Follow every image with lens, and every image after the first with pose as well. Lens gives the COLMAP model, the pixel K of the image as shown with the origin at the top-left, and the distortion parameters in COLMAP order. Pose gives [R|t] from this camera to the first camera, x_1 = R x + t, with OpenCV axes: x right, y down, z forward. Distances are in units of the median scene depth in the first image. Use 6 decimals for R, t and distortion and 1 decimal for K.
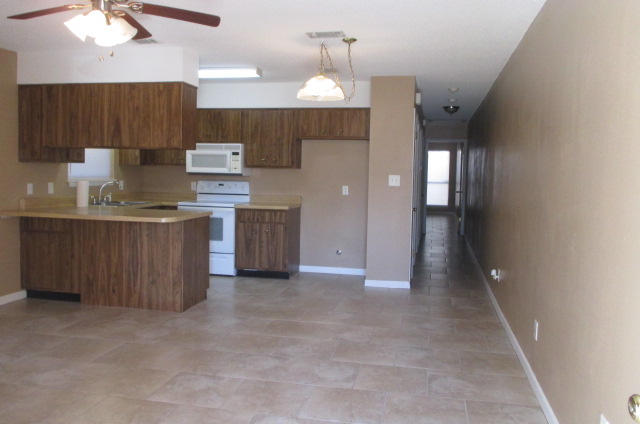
lens RADIAL K [[541.7, 0, 318.0], [0, 541.7, 197.2], [0, 0, 1]] dist [-0.027155, 0.008043]
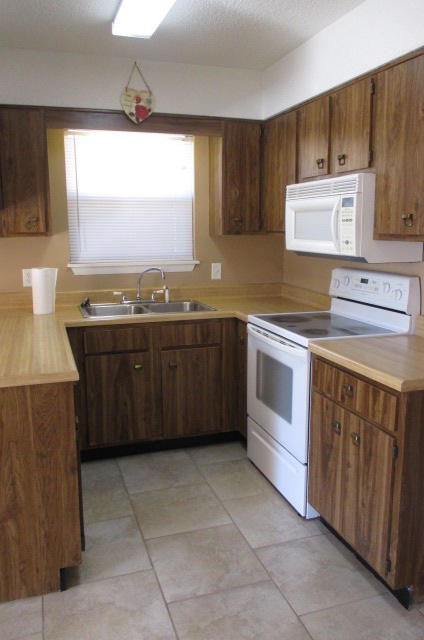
lens RADIAL K [[541.7, 0, 213.2], [0, 541.7, 320.1], [0, 0, 1]] dist [-0.027155, 0.008043]
pose [[0.504883, 0.125842, -0.853966, 0.169954], [-0.030412, 0.991295, 0.128099, -0.061278], [0.862652, -0.038704, 0.504315, 0.990962]]
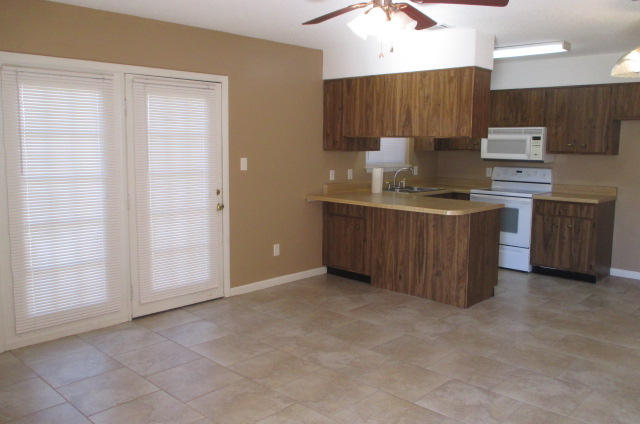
lens RADIAL K [[541.7, 0, 308.3], [0, 541.7, 202.5], [0, 0, 1]] dist [-0.027155, 0.008043]
pose [[0.845376, 0.048358, -0.531978, 0.012727], [-0.021172, 0.998145, 0.057089, -0.022817], [0.533752, -0.036998, 0.844831, 0.043627]]
